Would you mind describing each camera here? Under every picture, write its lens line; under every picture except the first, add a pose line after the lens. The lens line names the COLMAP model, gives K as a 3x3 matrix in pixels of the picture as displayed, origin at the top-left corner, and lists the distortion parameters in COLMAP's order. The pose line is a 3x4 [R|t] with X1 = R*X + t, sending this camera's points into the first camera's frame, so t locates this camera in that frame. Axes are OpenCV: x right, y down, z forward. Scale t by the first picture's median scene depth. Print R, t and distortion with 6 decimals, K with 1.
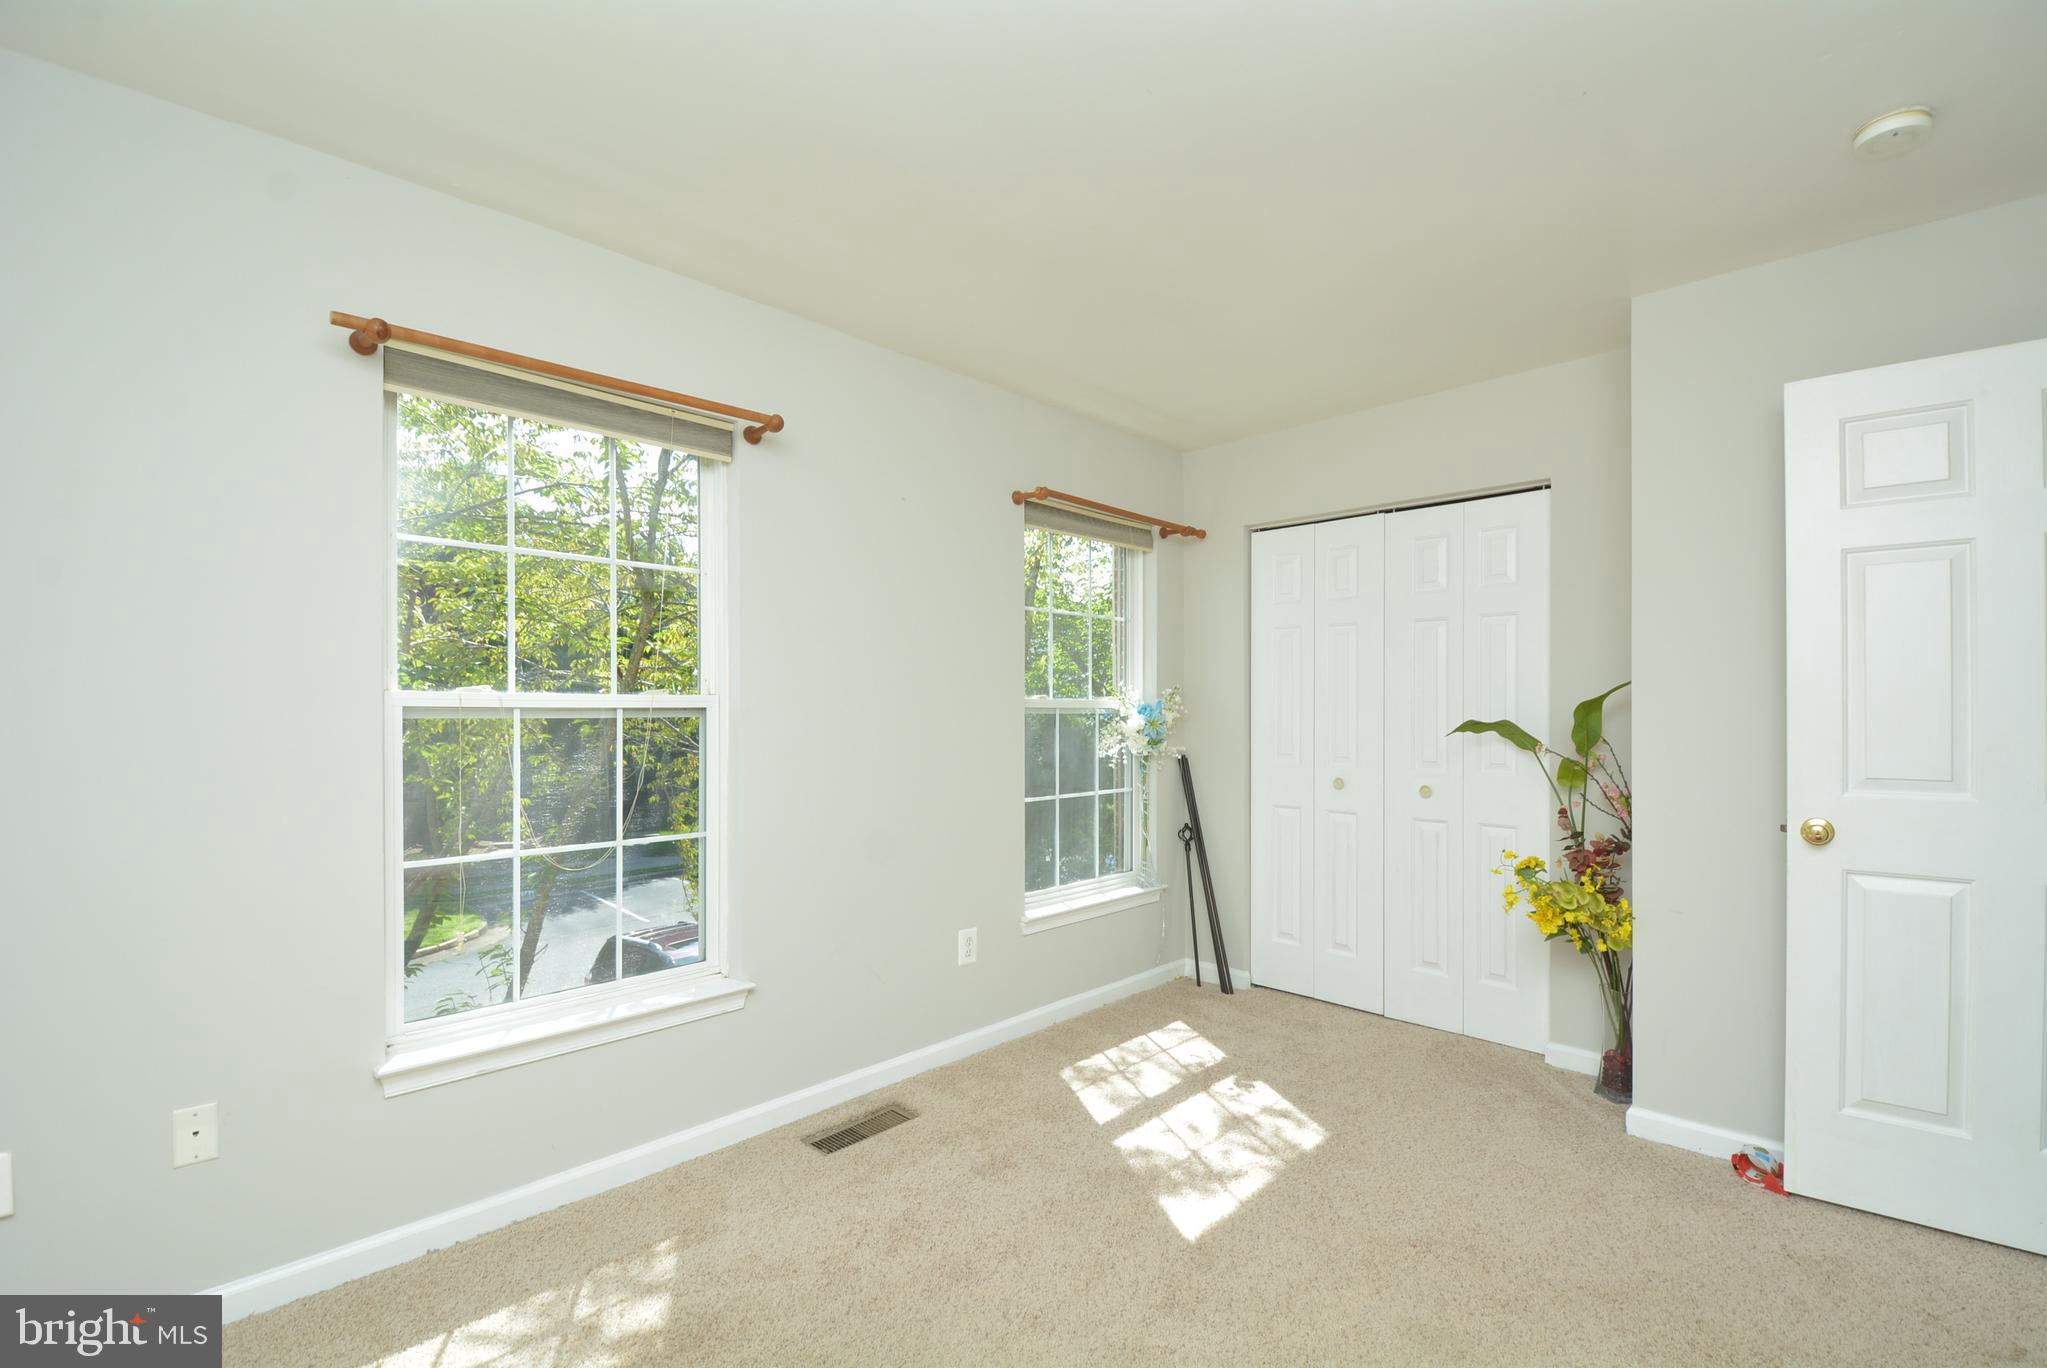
lens RADIAL K [[895.6, 0, 1049.4], [0, 895.6, 711.4], [0, 0, 1]] dist [0.018287, -0.024694]
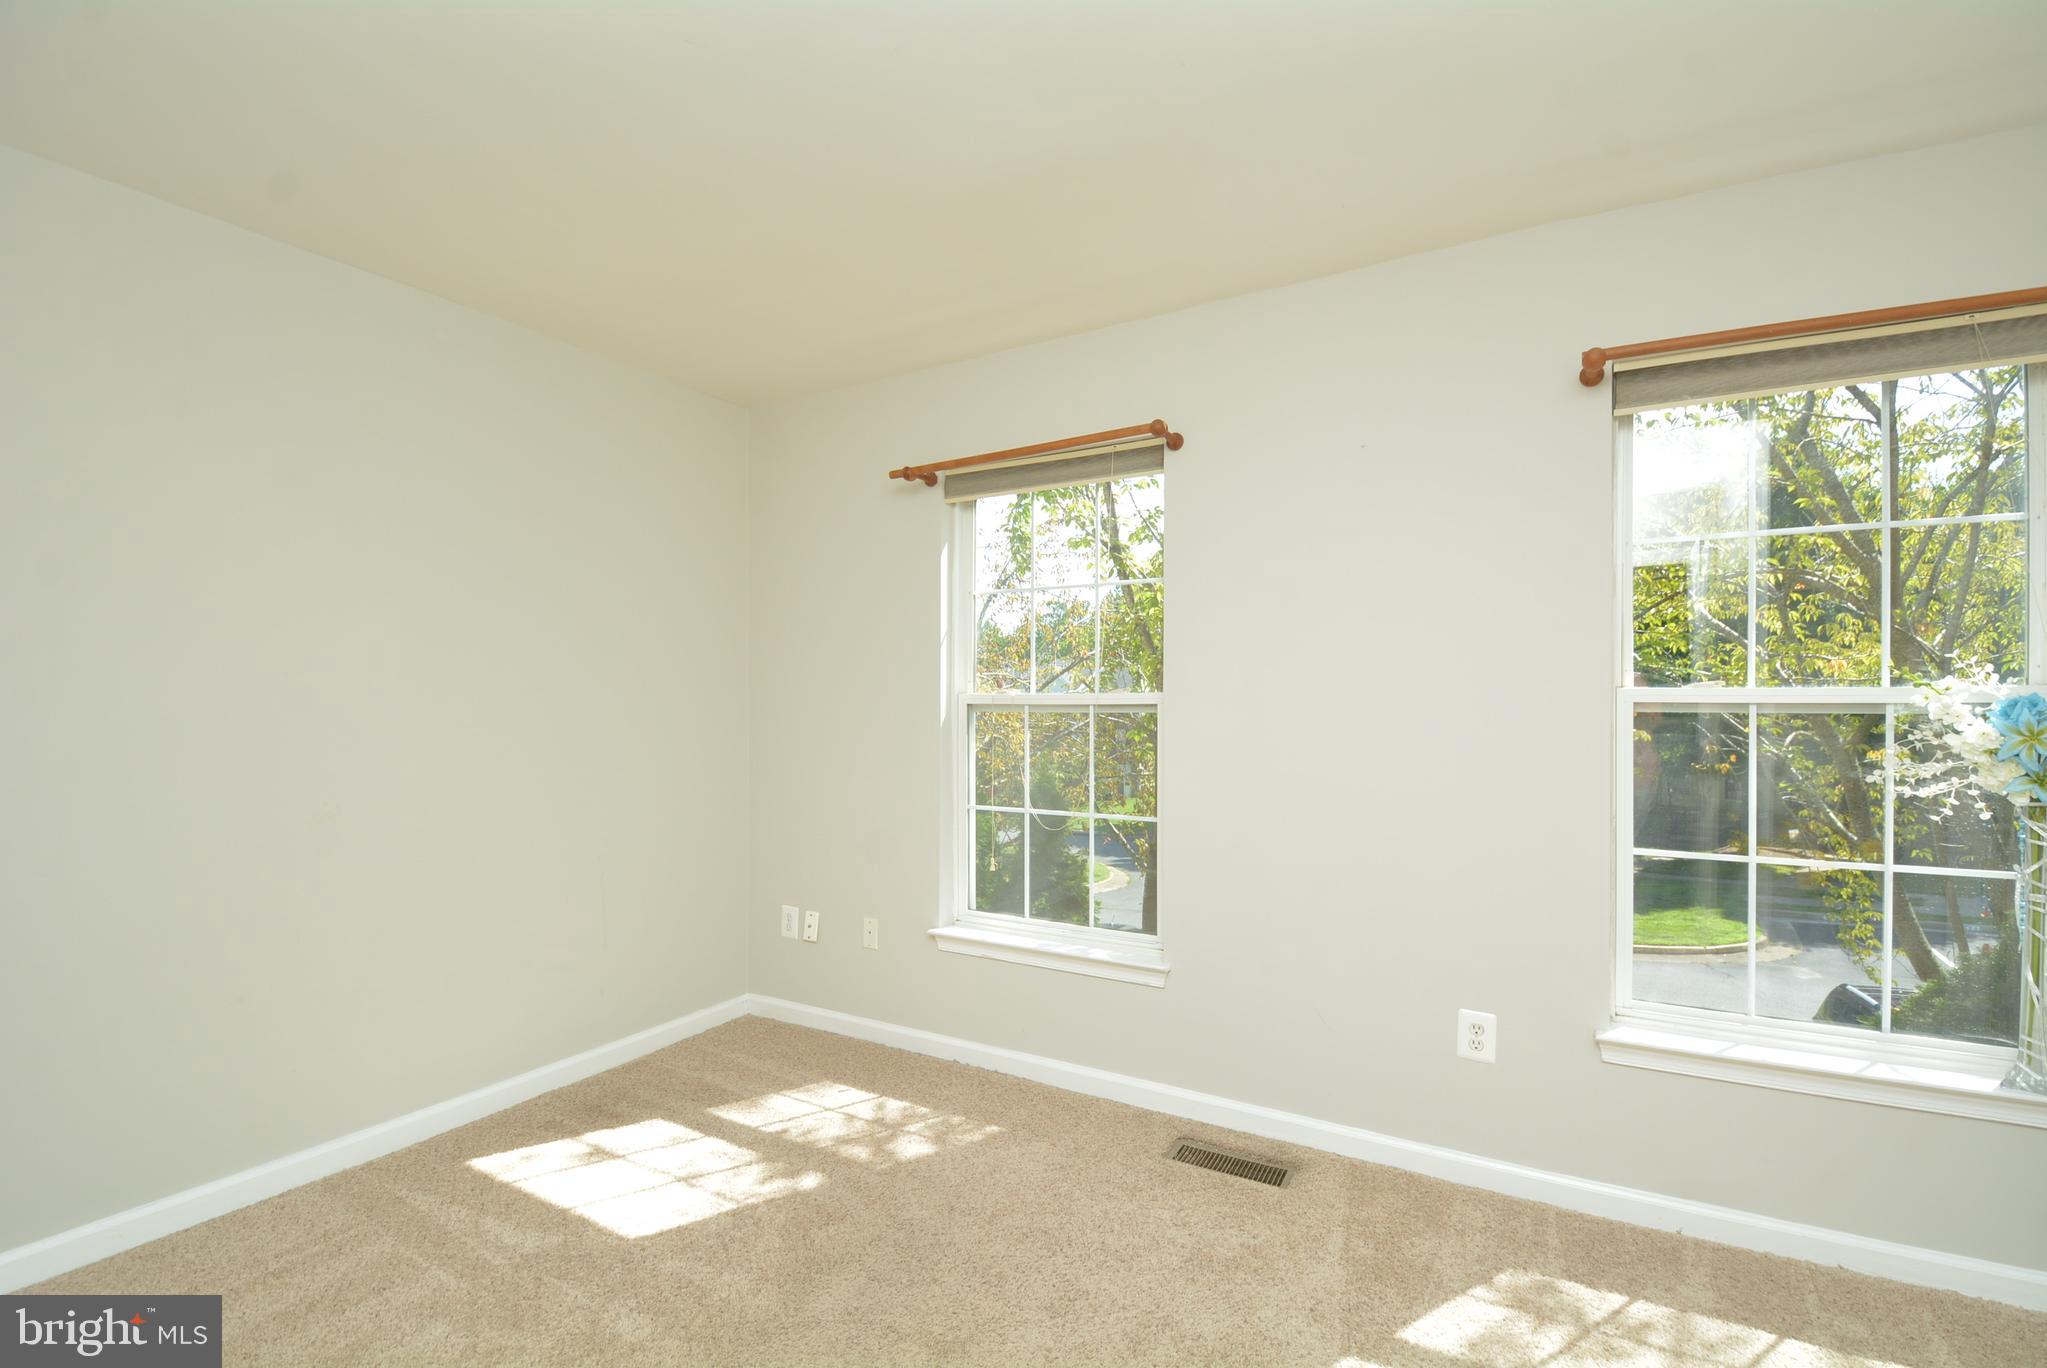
lens RADIAL K [[854.5, 0, 1023.5], [0, 854.5, 684.0], [0, 0, 1]] dist [-0.059493, 0.011768]
pose [[0.245204, -0.019770, -0.969270, 0.473914], [-0.006414, 0.999737, -0.022014, -0.002722], [0.969450, 0.011615, 0.245012, 0.481577]]
